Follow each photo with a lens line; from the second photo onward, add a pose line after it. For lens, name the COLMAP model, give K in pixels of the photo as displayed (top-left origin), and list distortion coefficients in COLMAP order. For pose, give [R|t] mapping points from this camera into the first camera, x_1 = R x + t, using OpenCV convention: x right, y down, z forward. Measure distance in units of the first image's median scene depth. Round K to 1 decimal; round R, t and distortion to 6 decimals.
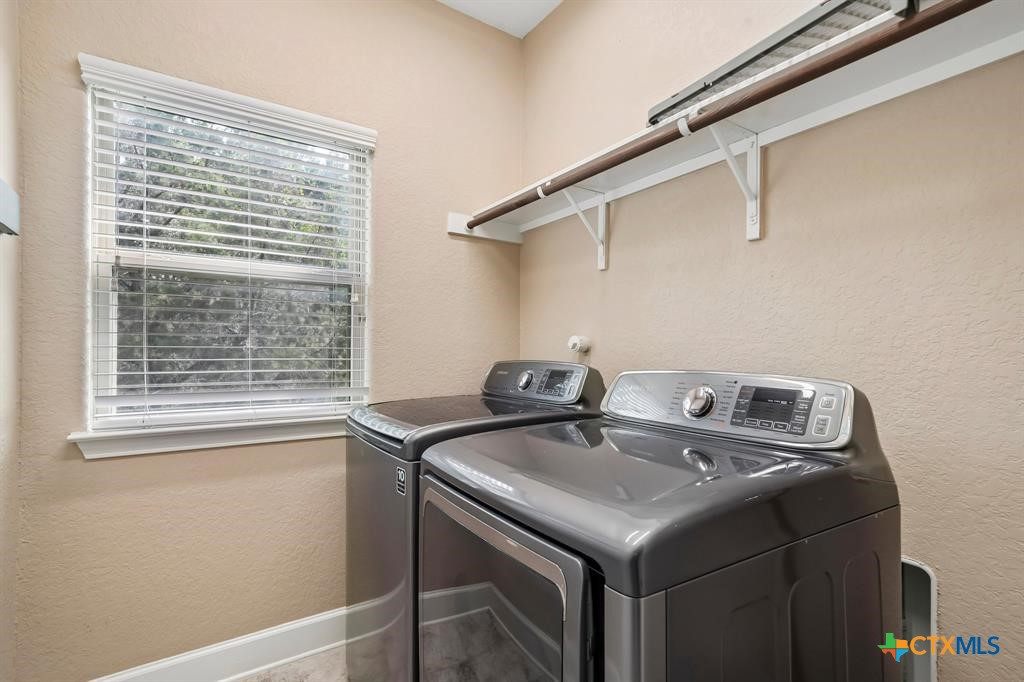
lens RADIAL K [[463.7, 0, 509.5], [0, 463.7, 351.1], [0, 0, 1]] dist [0.003539, 0.001503]
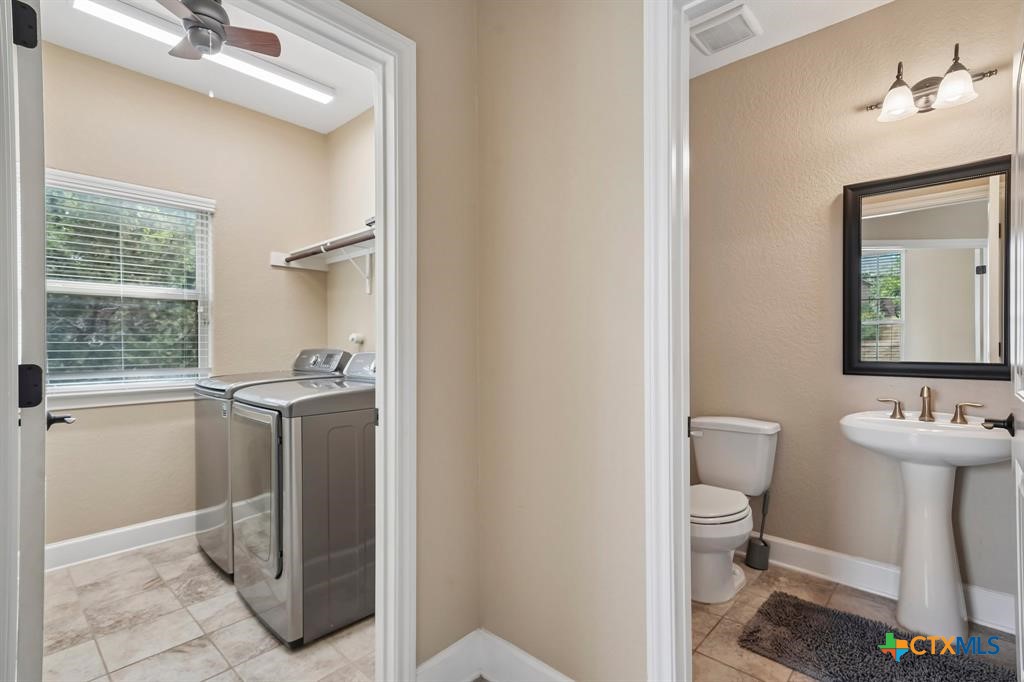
lens RADIAL K [[468.1, 0, 512.3], [0, 468.1, 343.9], [0, 0, 1]] dist [0.007057, 0.000563]
pose [[0.972001, -0.009323, 0.234791, 0.303100], [0.009404, 0.999955, 0.000777, 0.008530], [-0.234788, 0.001452, 0.972045, -0.751572]]
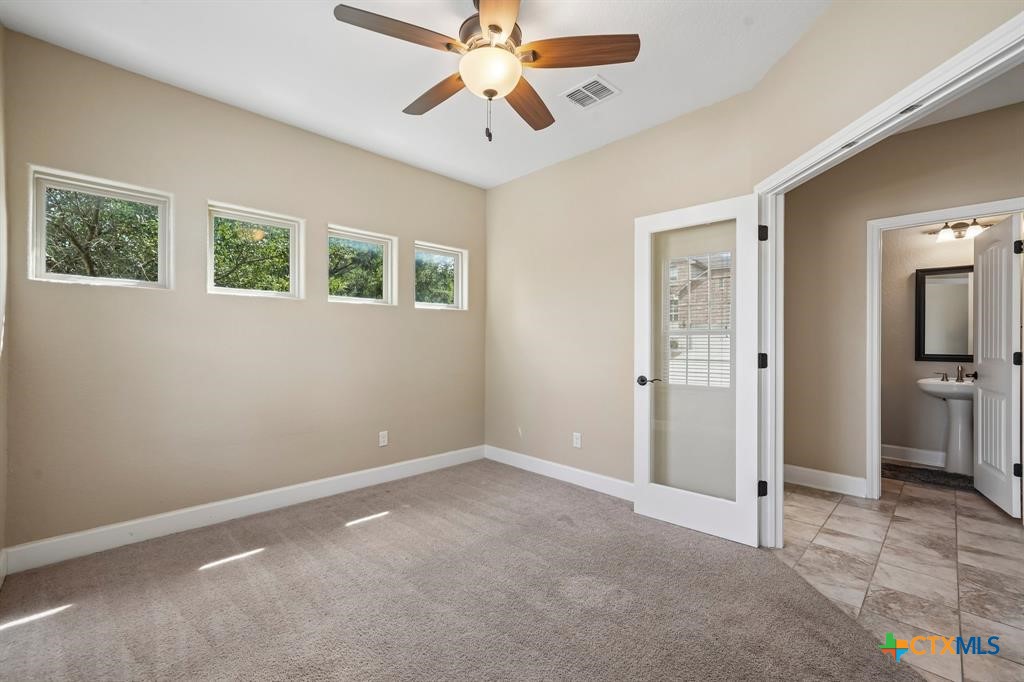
lens RADIAL K [[434.9, 0, 512.0], [0, 434.9, 341.0], [0, 0, 1]] dist [0.009683, 0.000486]
pose [[0.982466, -0.000650, 0.186441, -1.125157], [0.000994, 0.999998, -0.001752, -0.007495], [-0.186440, 0.001907, 0.982465, -1.665728]]
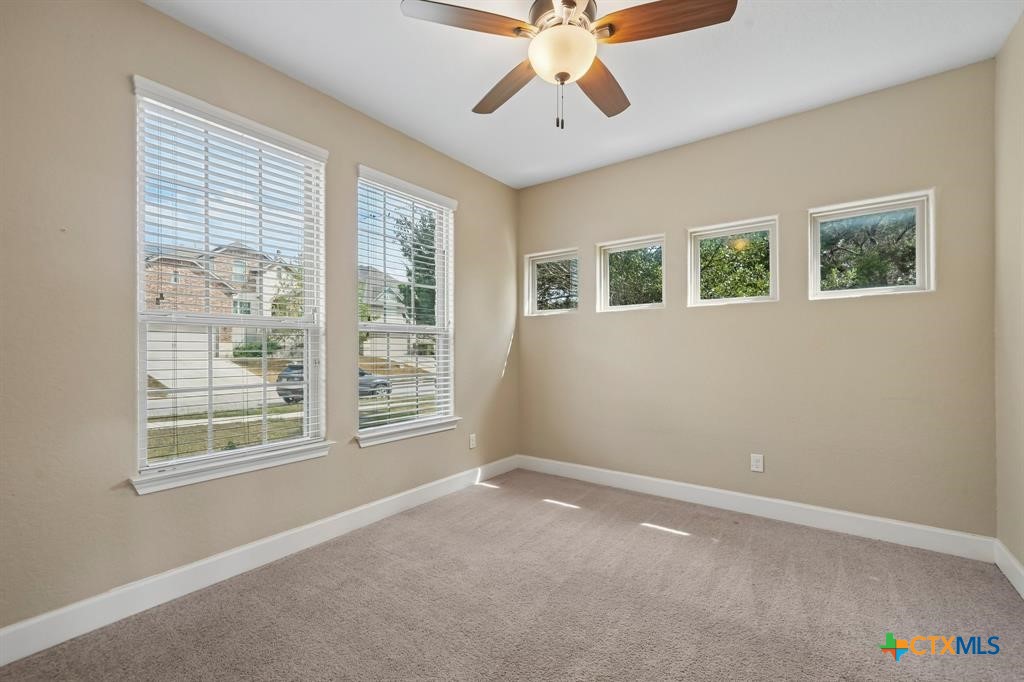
lens RADIAL K [[433.6, 0, 509.4], [0, 433.6, 345.9], [0, 0, 1]] dist [0.000609, 0.000874]
pose [[0.332695, -0.013372, -0.942940, -0.106934], [0.005686, 0.999910, -0.012174, 0.003109], [0.943017, -0.001312, 0.332741, -1.053243]]
